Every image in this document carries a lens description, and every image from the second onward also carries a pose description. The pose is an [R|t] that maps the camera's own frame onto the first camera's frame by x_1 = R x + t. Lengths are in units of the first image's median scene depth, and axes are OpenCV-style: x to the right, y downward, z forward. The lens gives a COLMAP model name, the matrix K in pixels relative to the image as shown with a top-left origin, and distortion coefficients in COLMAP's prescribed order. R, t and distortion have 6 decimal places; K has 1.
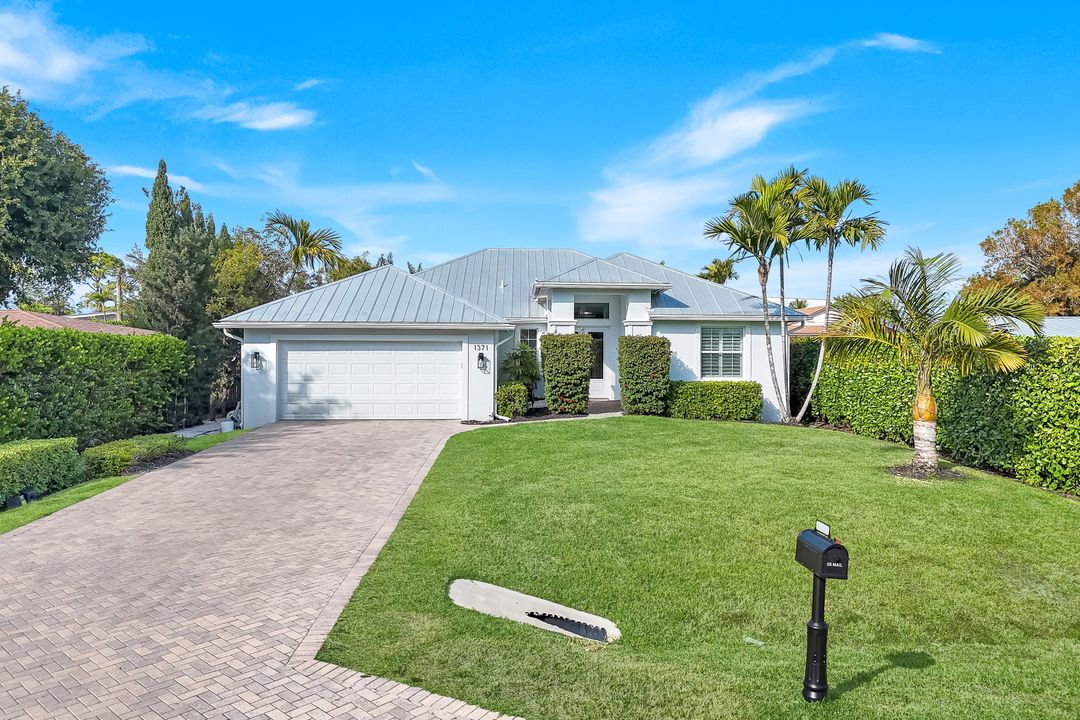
lens RADIAL K [[801.1, 0, 540.4], [0, 801.1, 321.8], [0, 0, 1]] dist [0.081282, -0.083846]
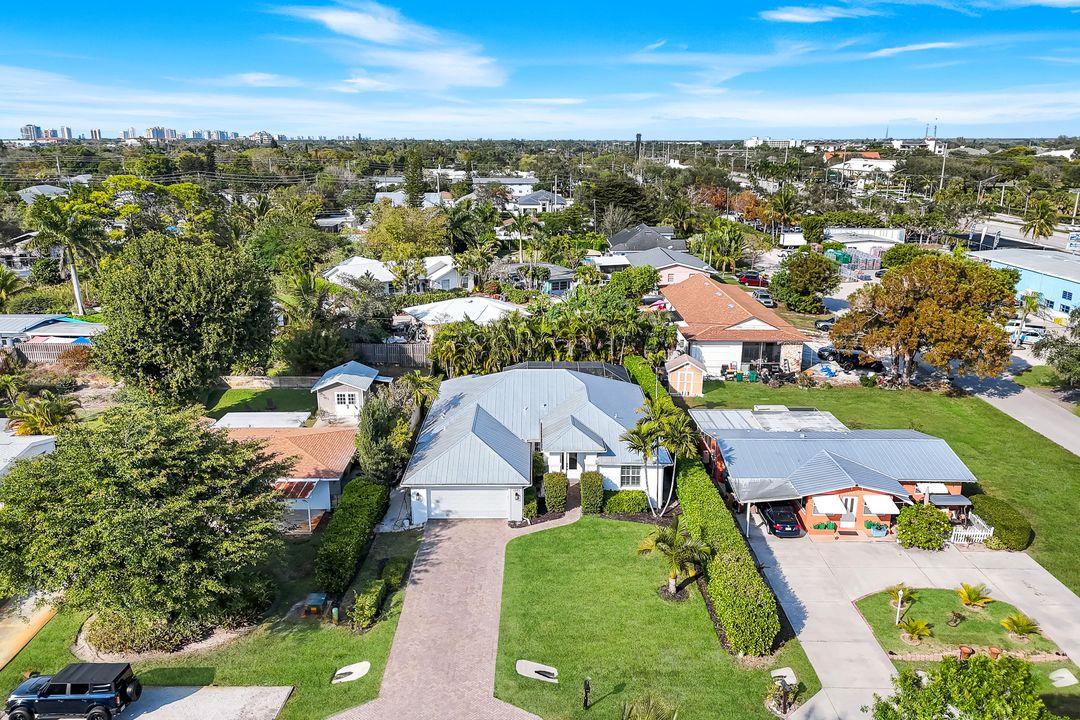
lens RADIAL K [[801.1, 0, 540.4], [0, 801.1, 321.8], [0, 0, 1]] dist [0.081282, -0.083846]
pose [[0.999757, 0.003128, -0.021802, 0.038129], [0.002266, 0.970005, 0.243073, -0.937734], [0.021909, -0.243063, 0.969763, -1.019952]]
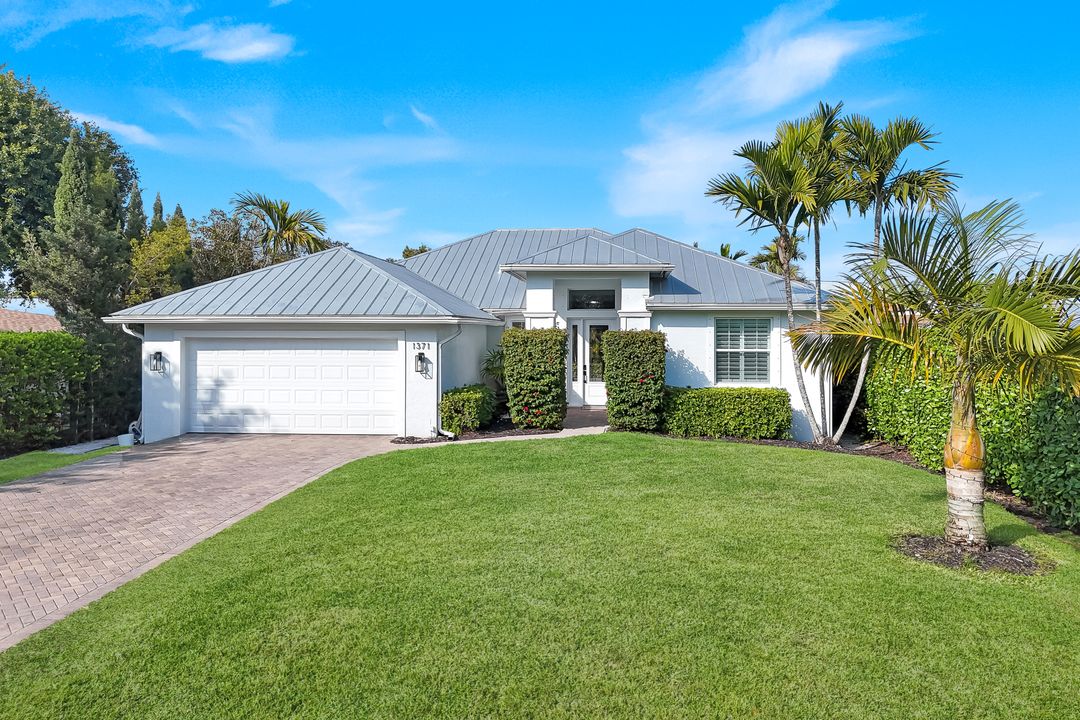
lens RADIAL K [[801.1, 0, 540.4], [0, 801.1, 321.8], [0, 0, 1]] dist [0.081282, -0.083846]
pose [[0.990754, -0.005389, -0.135560, 0.149289], [0.006964, 0.999914, 0.011148, -0.000336], [0.135489, -0.011989, 0.990706, 0.213251]]
